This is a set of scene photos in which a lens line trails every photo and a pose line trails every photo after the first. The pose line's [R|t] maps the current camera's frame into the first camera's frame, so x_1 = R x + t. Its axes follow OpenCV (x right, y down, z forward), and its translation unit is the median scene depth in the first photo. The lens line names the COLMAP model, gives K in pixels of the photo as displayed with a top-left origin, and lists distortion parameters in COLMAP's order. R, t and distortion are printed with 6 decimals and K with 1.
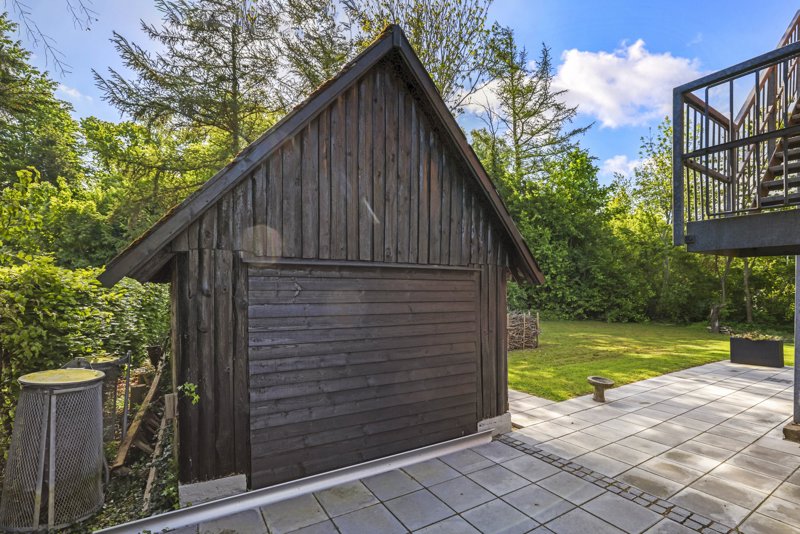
lens RADIAL K [[394.3, 0, 401.3], [0, 394.3, 283.6], [0, 0, 1]] dist [0.021301, -0.000358]
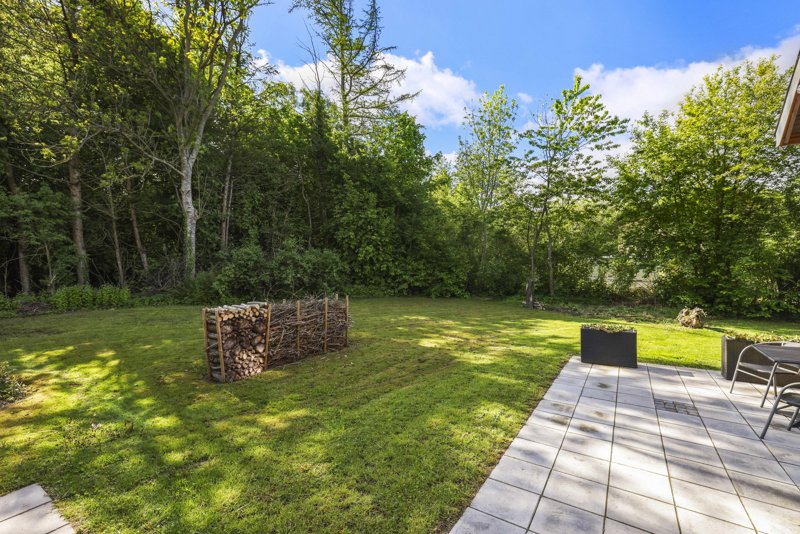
lens RADIAL K [[352.0, 0, 400.0], [0, 352.0, 267.0], [0, 0, 1]] dist [-0.000286, -0.000138]
pose [[0.919856, 0.003866, 0.392238, 0.112249], [-0.015388, 0.999537, 0.026236, 0.003950], [-0.391955, -0.030169, 0.919490, 0.239323]]
